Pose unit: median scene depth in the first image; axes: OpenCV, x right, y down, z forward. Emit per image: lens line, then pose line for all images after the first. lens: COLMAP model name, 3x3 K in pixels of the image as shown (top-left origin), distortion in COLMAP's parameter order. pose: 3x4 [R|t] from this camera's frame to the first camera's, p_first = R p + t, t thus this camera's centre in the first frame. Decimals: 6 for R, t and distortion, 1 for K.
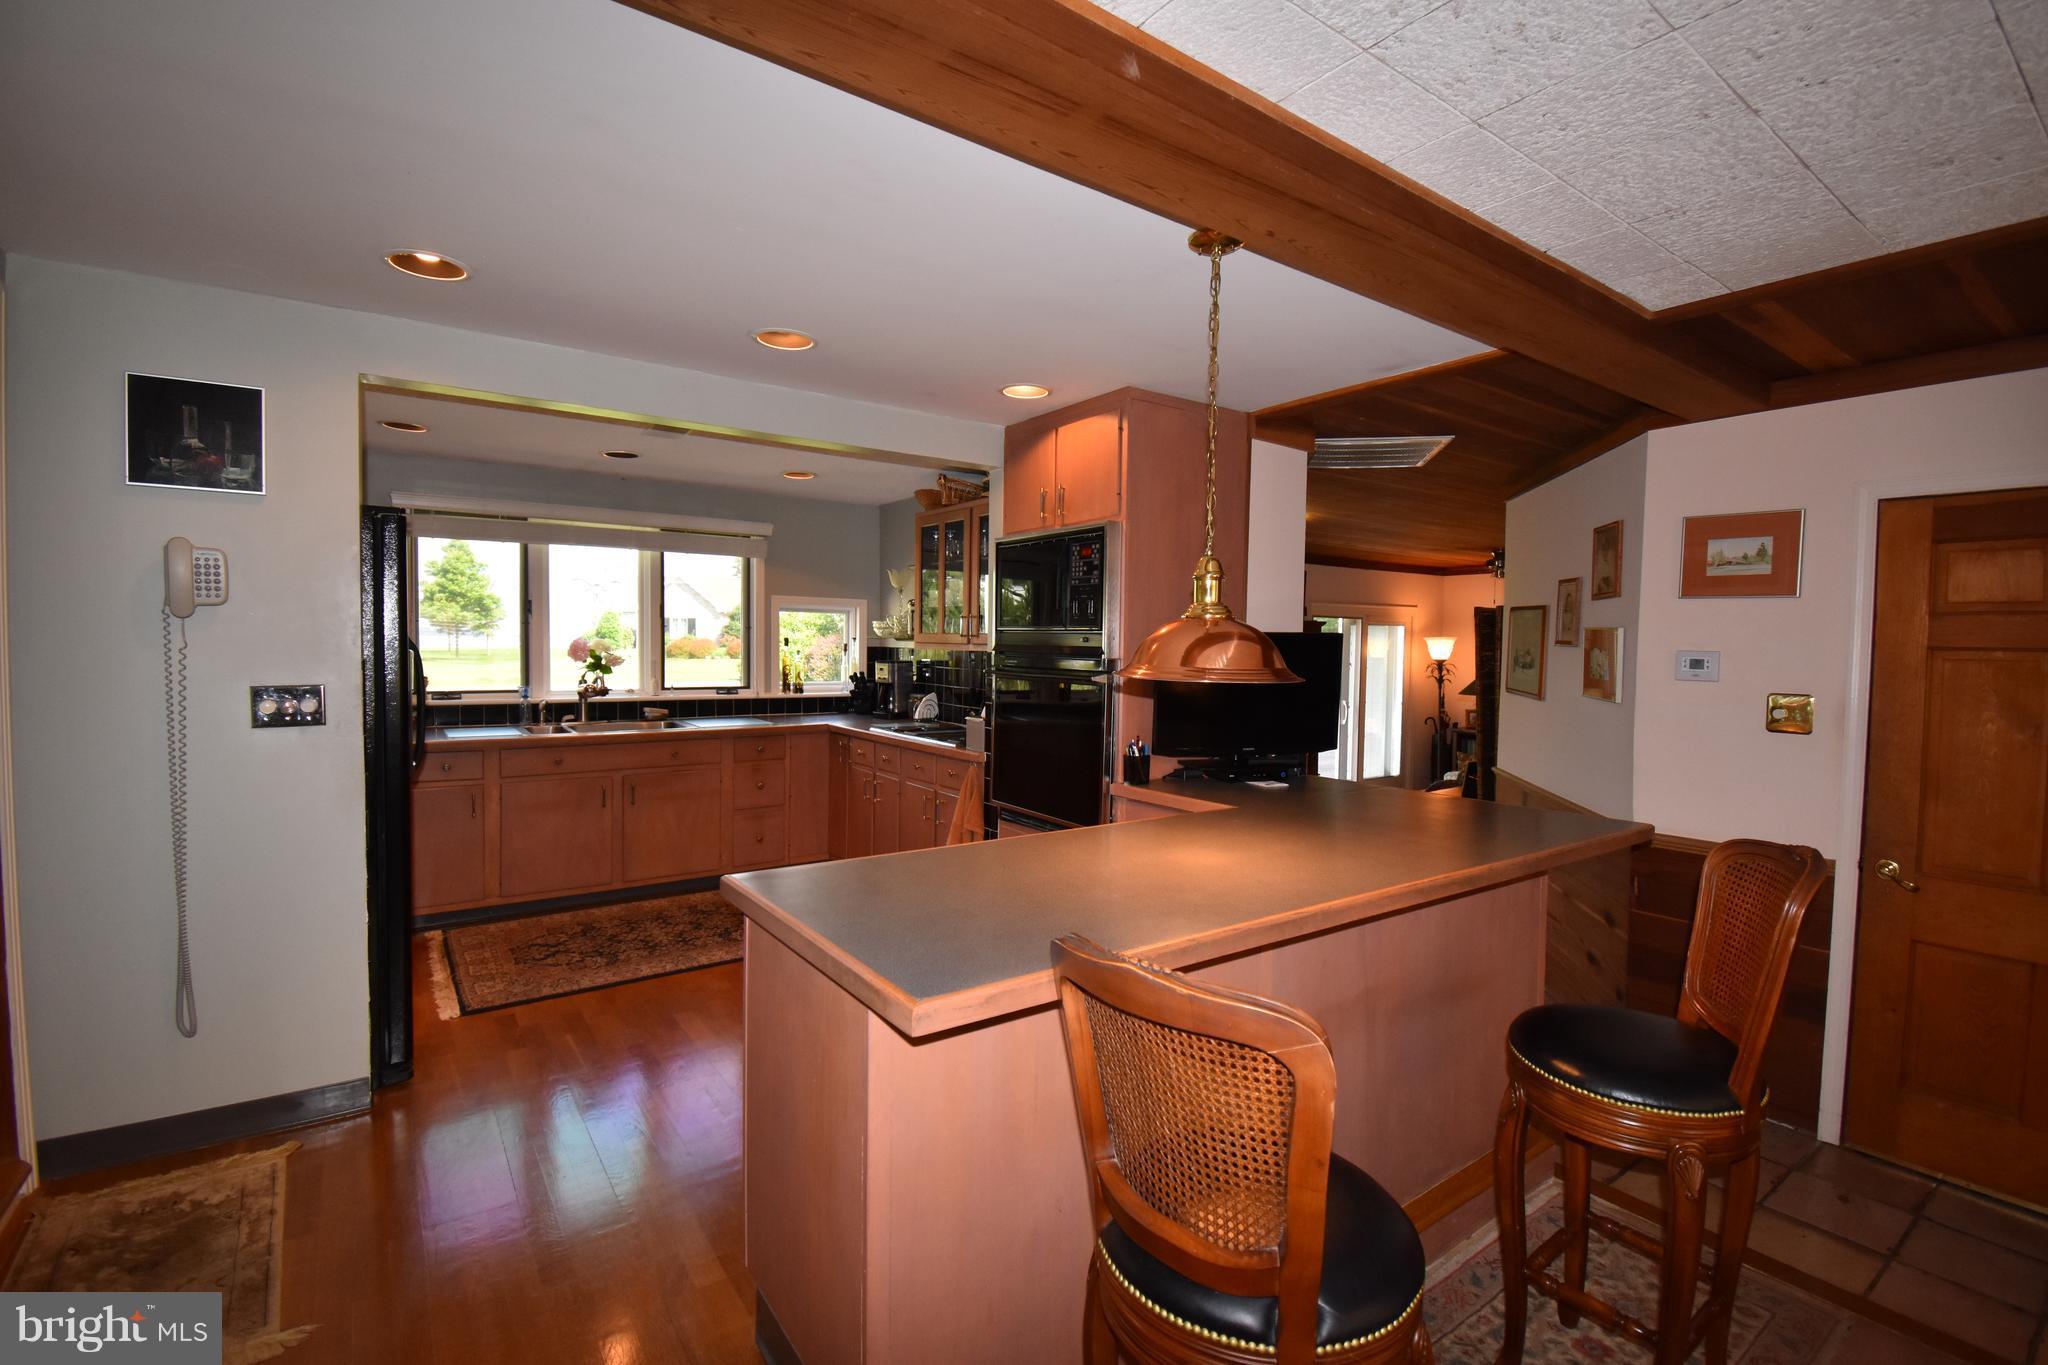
lens RADIAL K [[920.9, 0, 1028.5], [0, 920.9, 683.3], [0, 0, 1]] dist [-0.001320, -0.000218]
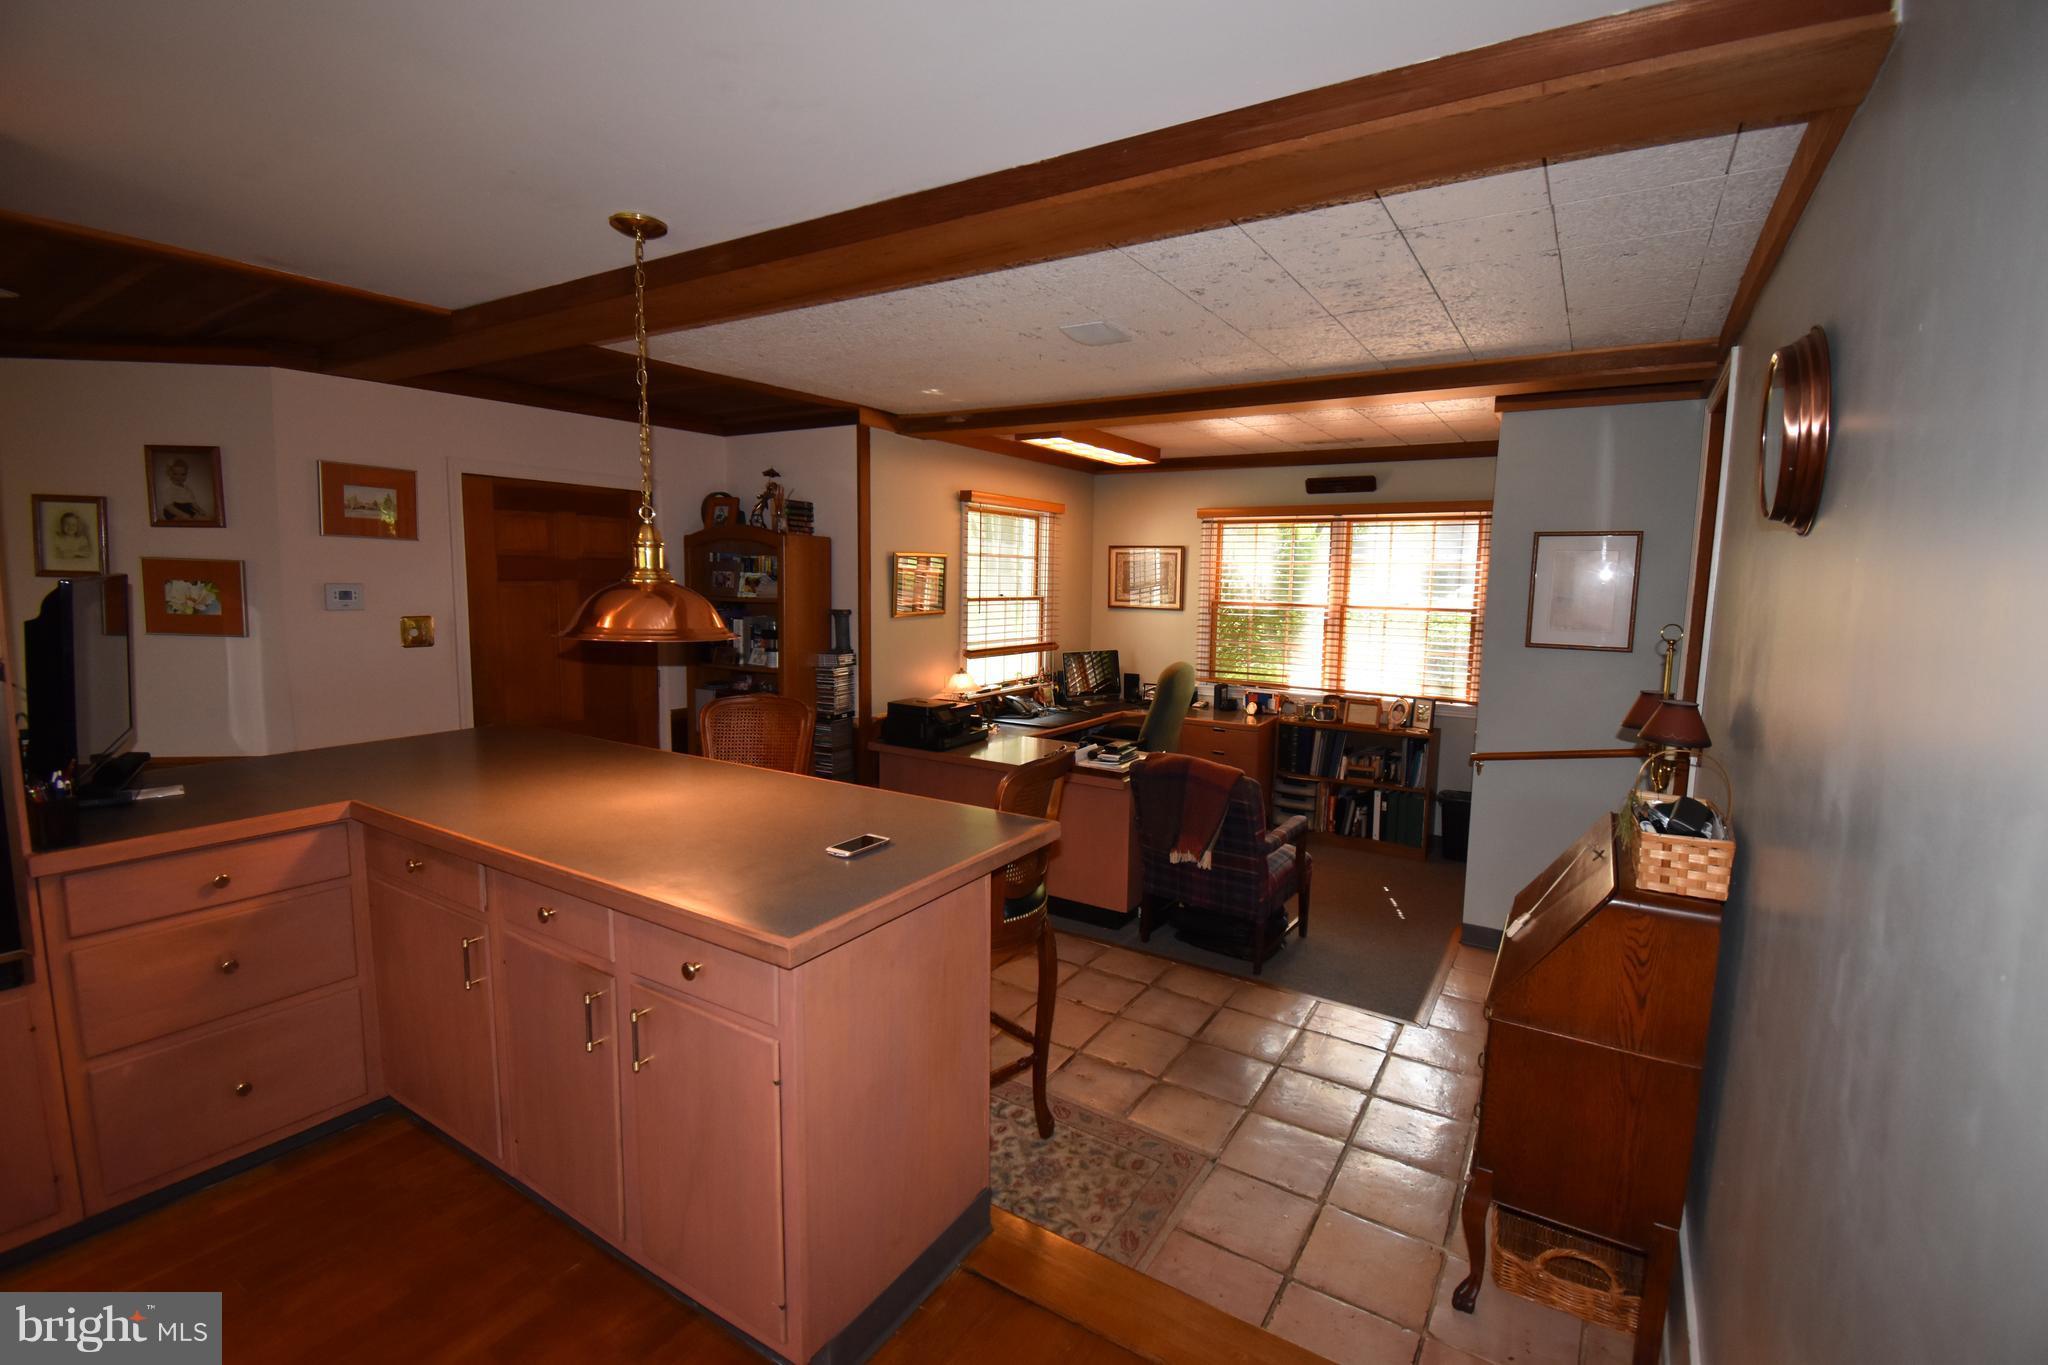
lens RADIAL K [[920.9, 0, 1019.0], [0, 920.9, 673.2], [0, 0, 1]] dist [-0.001320, -0.000218]
pose [[-0.385742, -0.131559, 0.913178, -0.659293], [0.018006, 0.988519, 0.150019, -0.085216], [-0.922431, 0.074312, -0.378945, 0.706649]]
